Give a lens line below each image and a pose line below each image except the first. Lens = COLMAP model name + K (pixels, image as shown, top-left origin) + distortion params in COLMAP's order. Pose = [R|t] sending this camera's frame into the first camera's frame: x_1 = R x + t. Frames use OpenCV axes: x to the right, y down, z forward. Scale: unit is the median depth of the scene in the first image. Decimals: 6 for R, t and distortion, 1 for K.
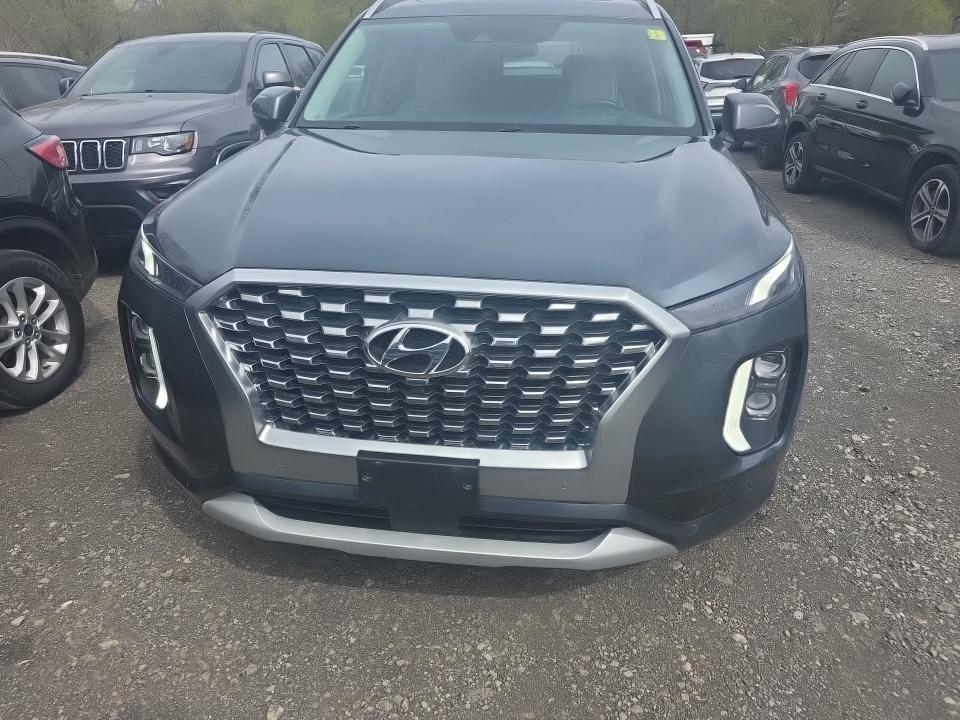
lens RADIAL K [[627.8, 0, 480.9], [0, 627.8, 363.3], [0, 0, 1]] dist [0.069537, -0.045211]
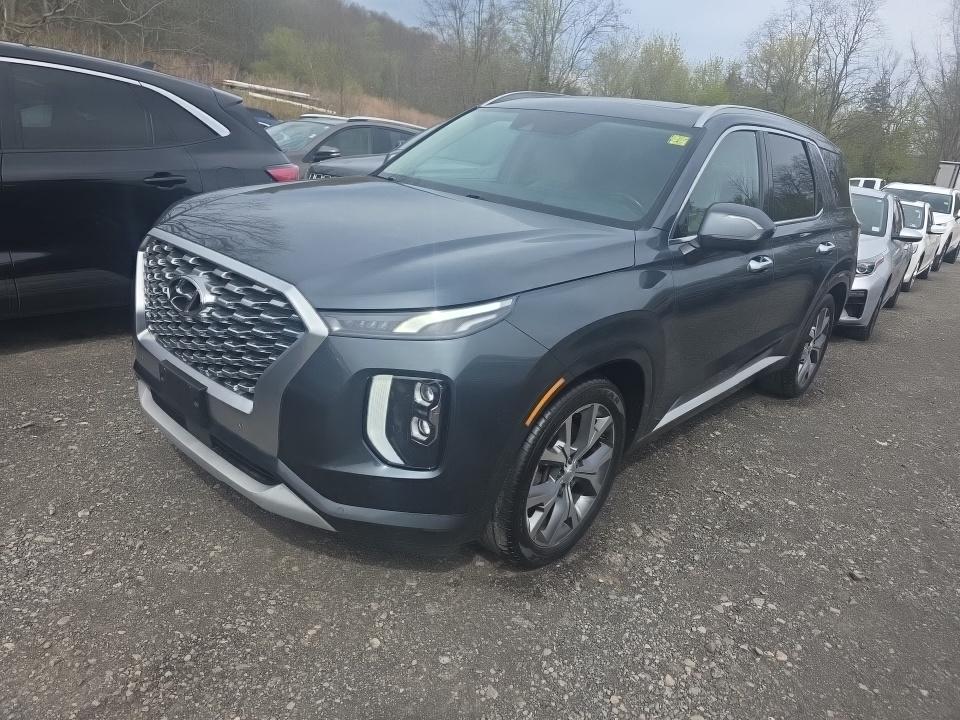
lens RADIAL K [[627.8, 0, 480.9], [0, 627.8, 363.3], [0, 0, 1]] dist [0.069537, -0.045211]
pose [[0.822826, 0.276521, -0.496481, 1.196669], [-0.339203, 0.939918, -0.038668, -0.045726], [0.455959, 0.200225, 0.867186, 0.058698]]
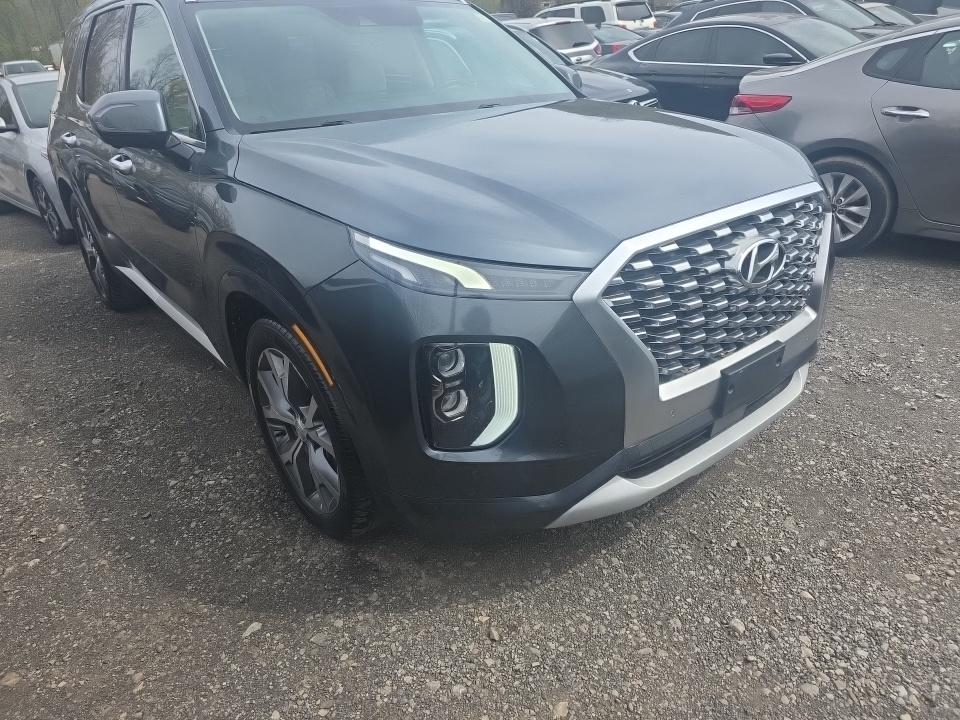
lens RADIAL K [[627.8, 0, 480.9], [0, 627.8, 363.3], [0, 0, 1]] dist [0.069537, -0.045211]
pose [[0.695477, -0.352660, 0.626053, -1.266548], [0.354792, 0.926197, 0.127598, -0.182647], [-0.624848, 0.133377, 0.769270, 0.405570]]
